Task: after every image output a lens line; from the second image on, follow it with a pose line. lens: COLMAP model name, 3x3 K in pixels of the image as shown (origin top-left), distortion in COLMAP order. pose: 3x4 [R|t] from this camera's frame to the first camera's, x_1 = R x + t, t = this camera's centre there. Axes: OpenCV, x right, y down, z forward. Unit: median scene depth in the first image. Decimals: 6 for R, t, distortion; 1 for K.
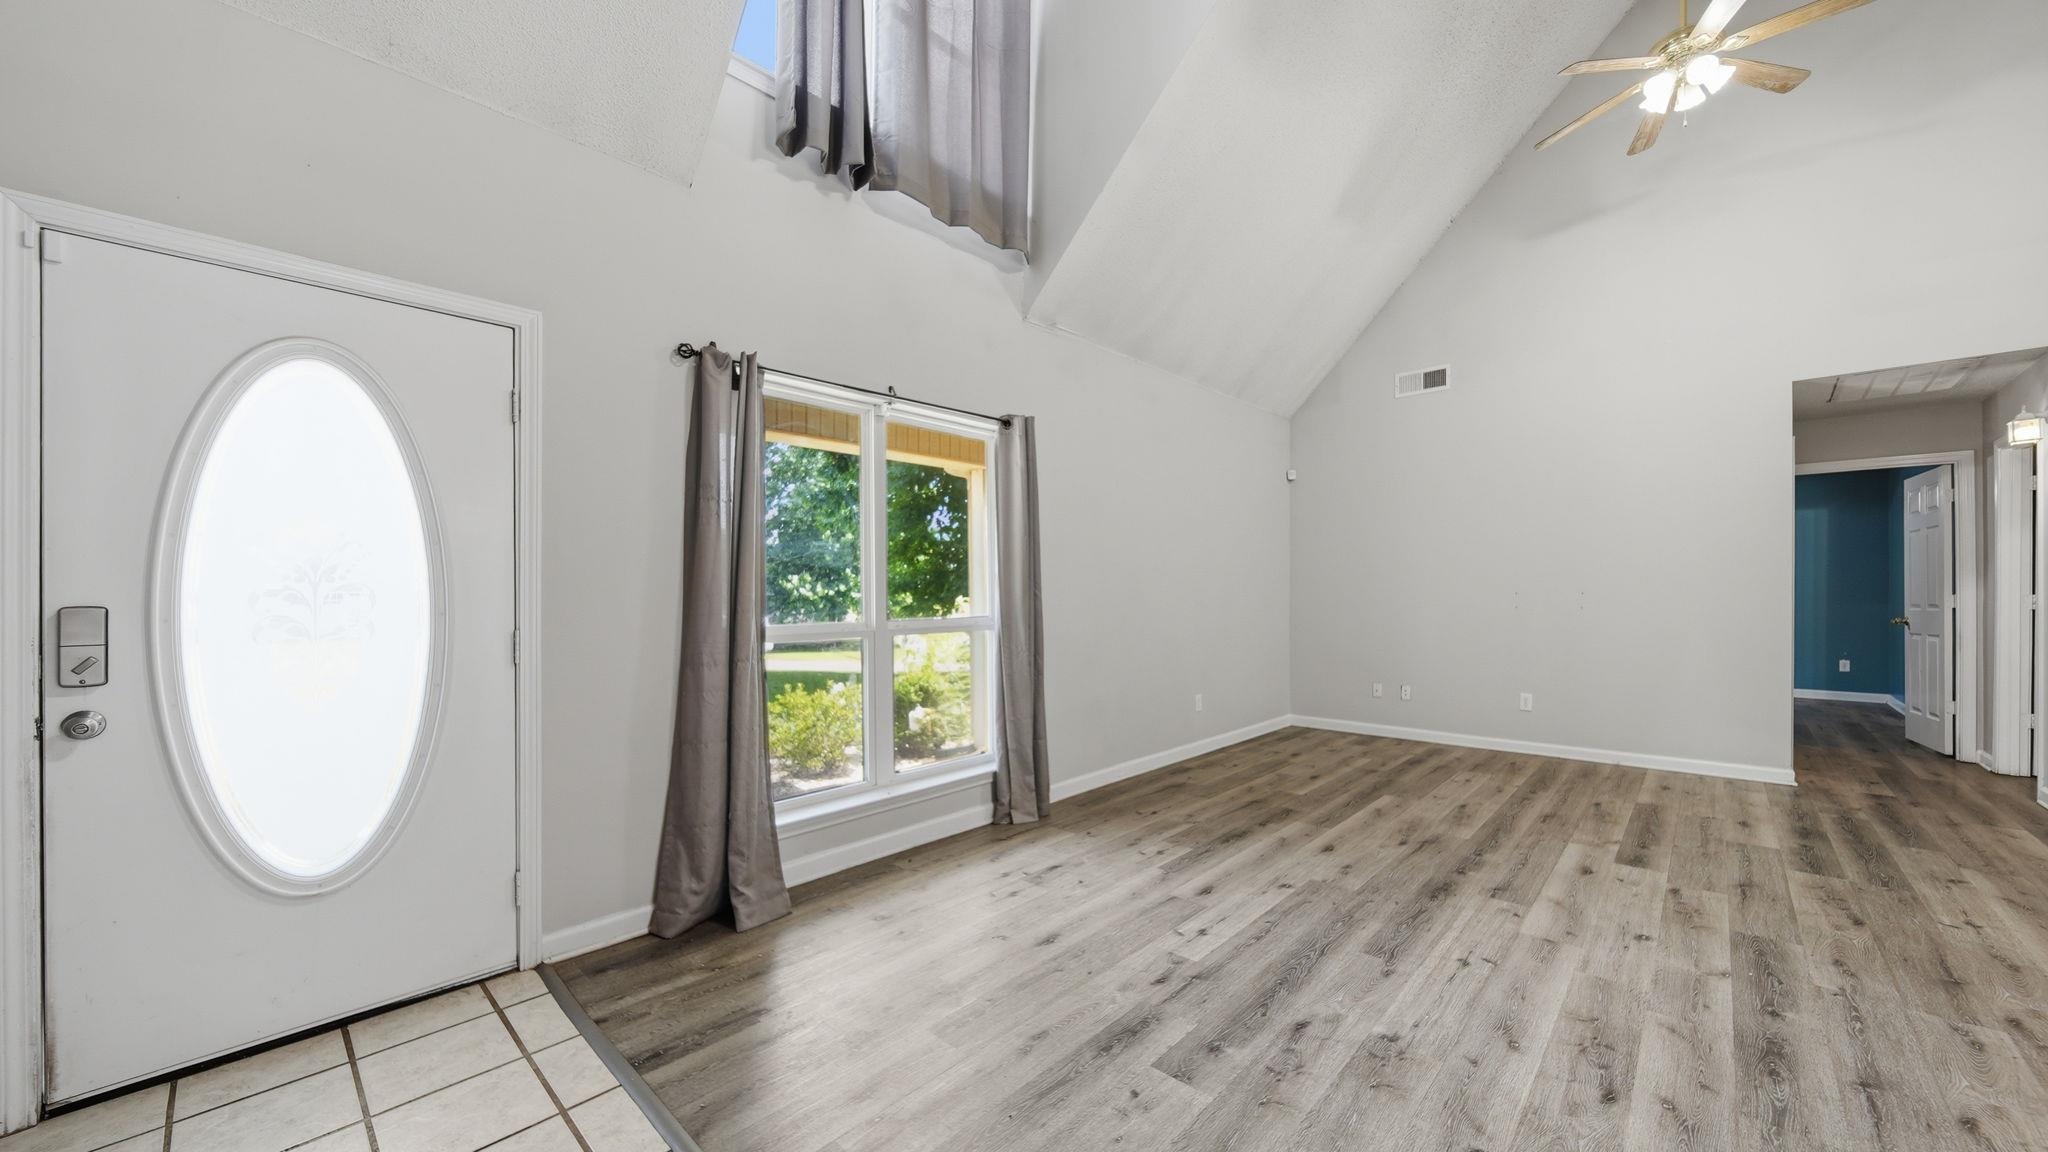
lens RADIAL K [[740.2, 0, 1034.7], [0, 740.2, 591.7], [0, 0, 1]] dist [-0.000889, -0.002048]
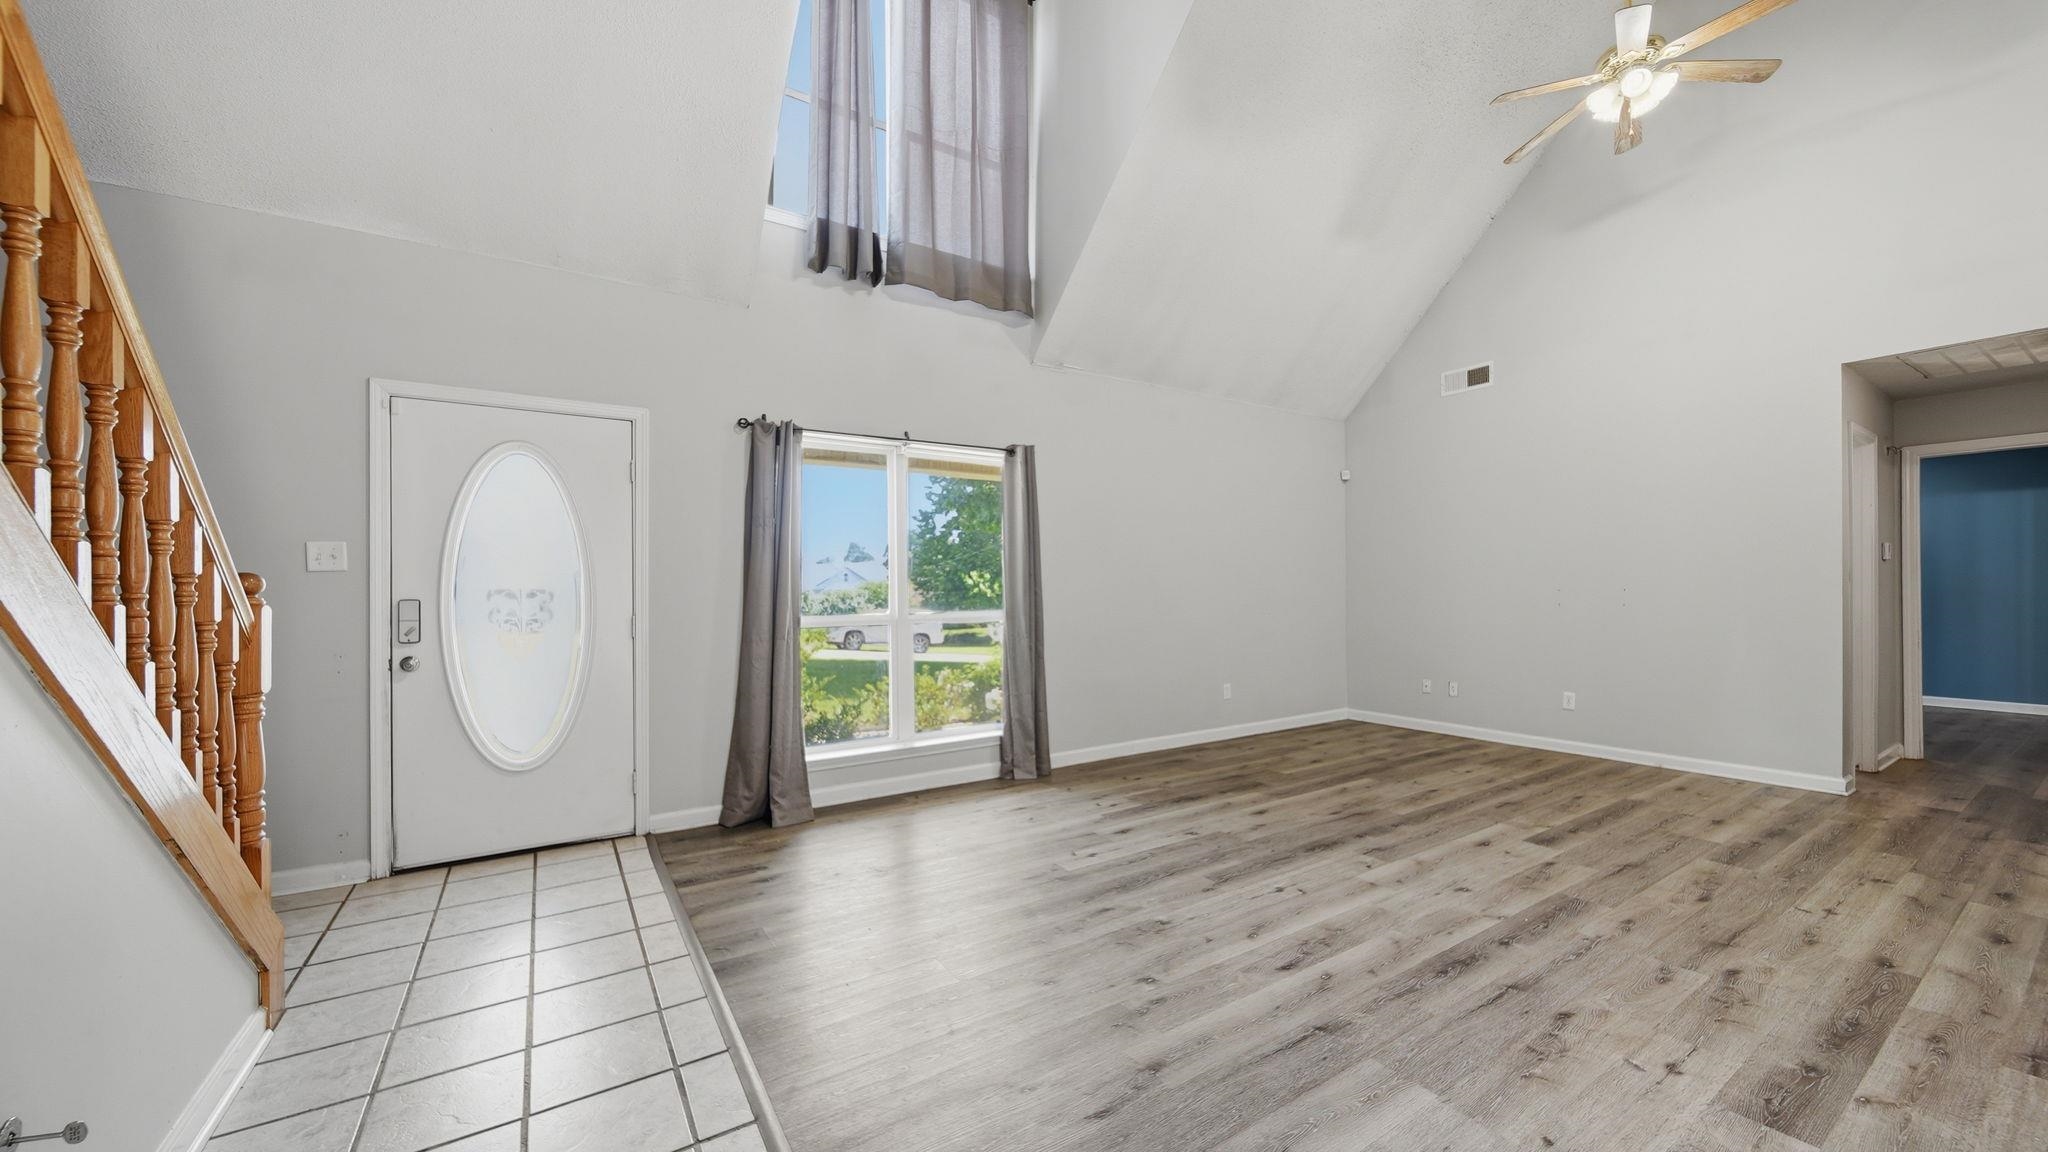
lens RADIAL K [[749.9, 0, 1032.8], [0, 749.9, 588.9], [0, 0, 1]] dist [-0.001387, -0.002834]
pose [[0.970039, -0.002051, -0.242941, 0.371382], [0.002289, 0.999997, 0.000694, -0.002841], [0.242939, -0.001229, 0.970041, -0.241614]]
